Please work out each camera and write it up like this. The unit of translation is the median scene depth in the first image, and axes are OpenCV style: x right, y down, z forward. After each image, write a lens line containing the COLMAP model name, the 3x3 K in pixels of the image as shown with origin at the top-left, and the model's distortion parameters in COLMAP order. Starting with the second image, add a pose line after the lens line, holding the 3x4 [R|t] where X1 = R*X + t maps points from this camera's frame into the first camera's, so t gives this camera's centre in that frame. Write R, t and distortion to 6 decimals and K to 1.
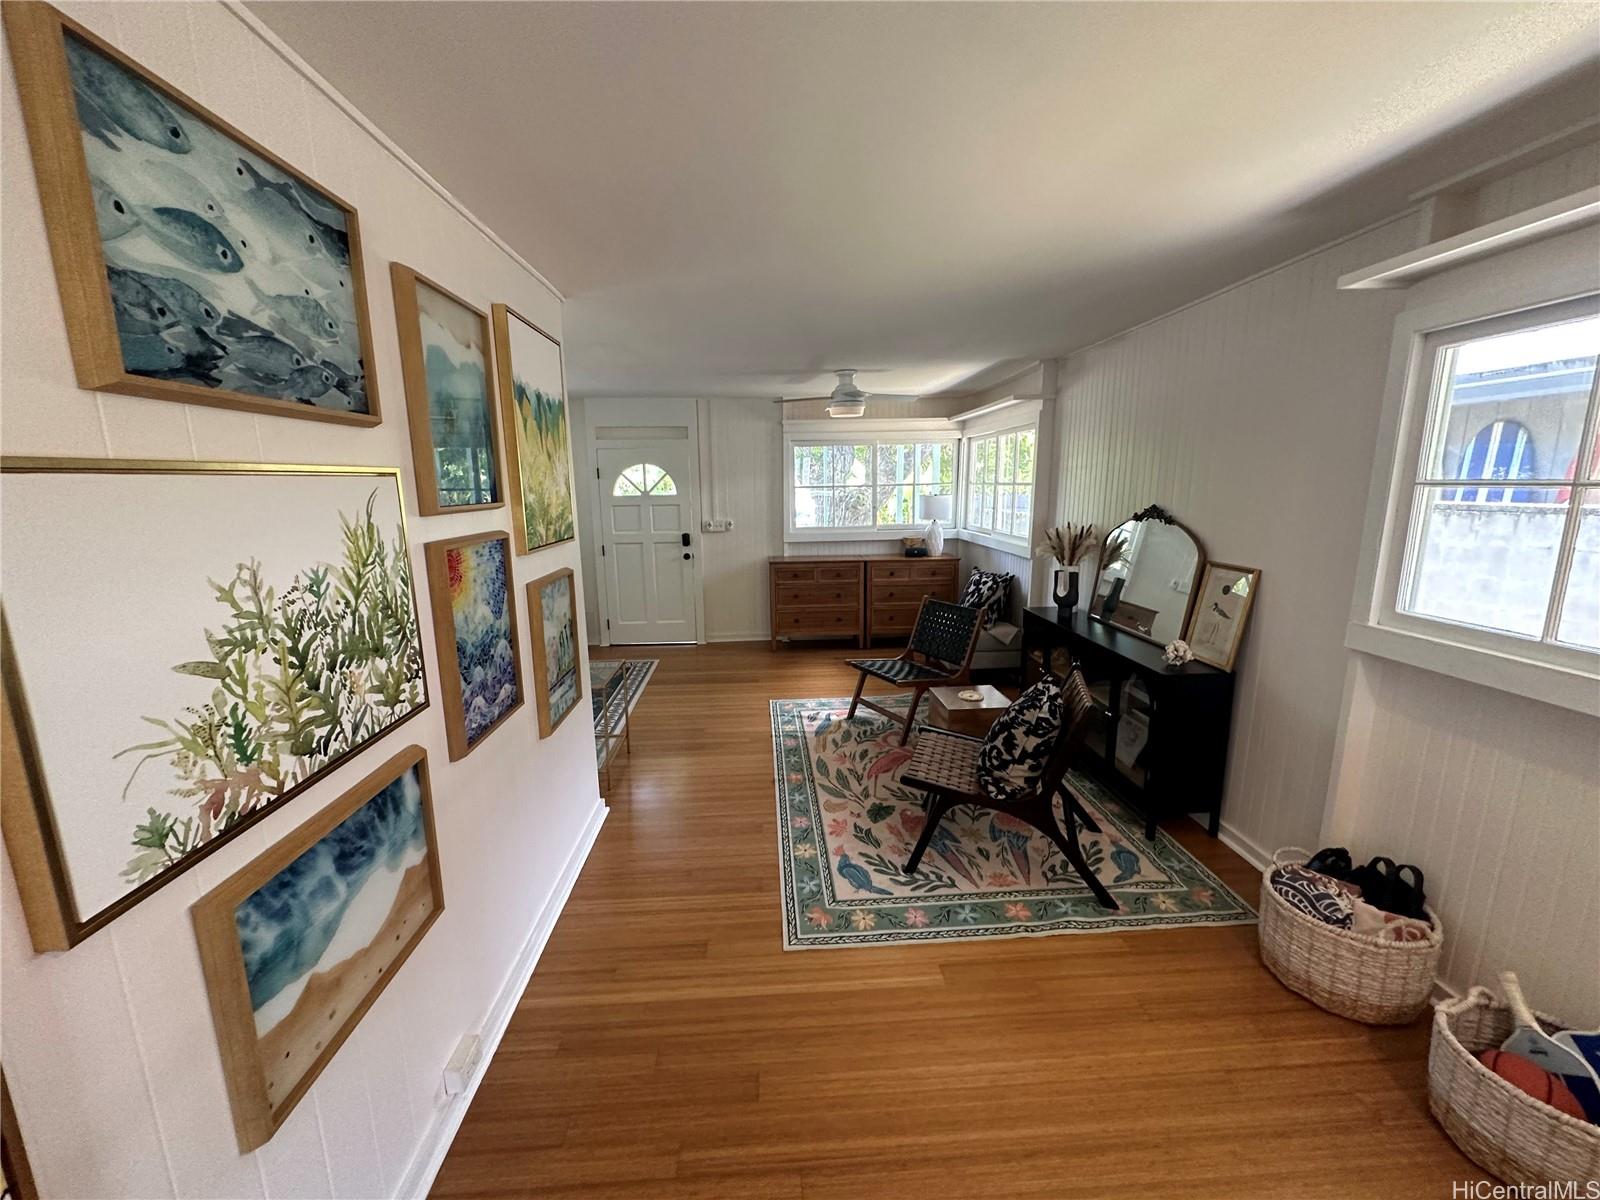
lens RADIAL K [[636.5, 0, 797.2], [0, 636.5, 602.1], [0, 0, 1]] dist [-0.003380, 0.001031]
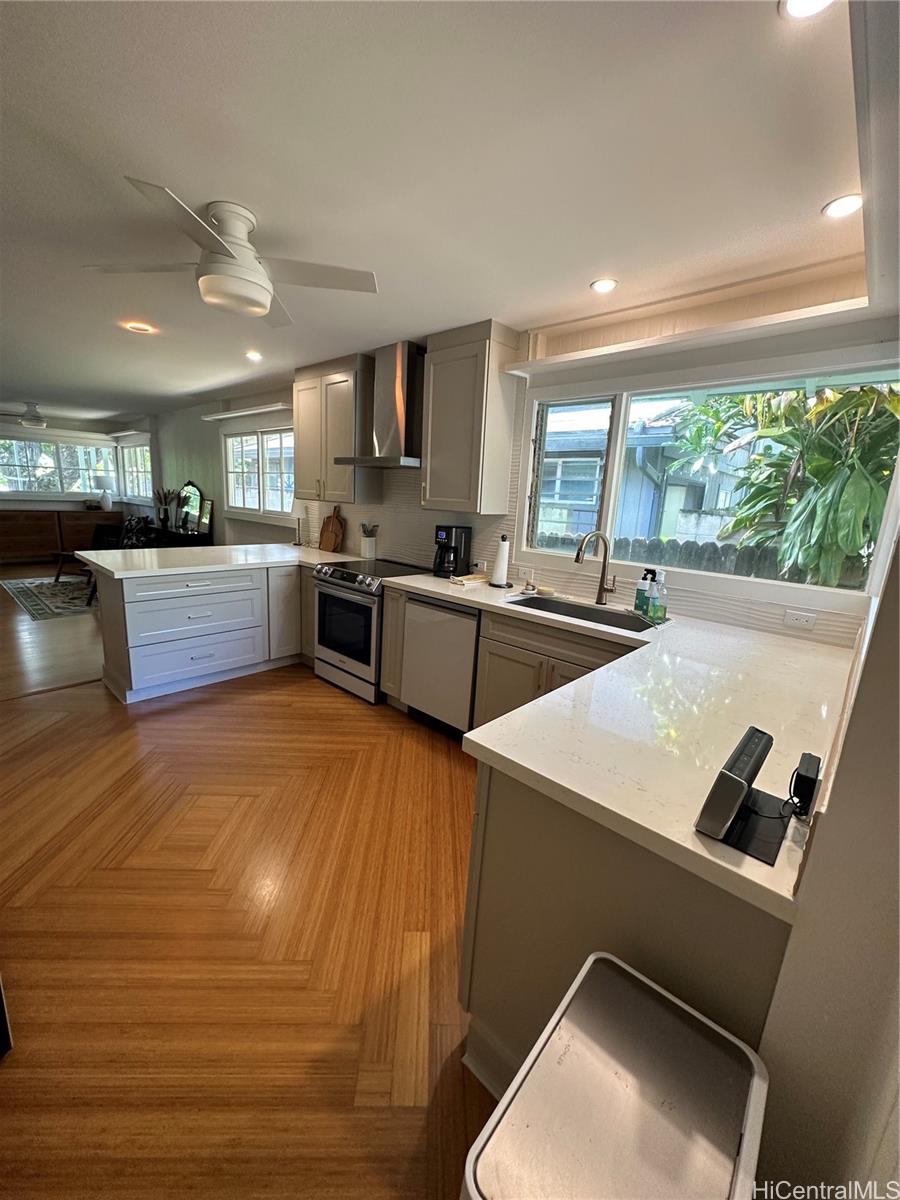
lens RADIAL K [[477.4, 0, 456.9], [0, 477.4, 604.6], [0, 0, 1]] dist [-0.003380, 0.001031]
pose [[0.704288, -0.098816, 0.703003, -0.086413], [0.065875, 0.995089, 0.073877, 0.218801], [-0.706851, -0.005720, 0.707339, -0.914695]]
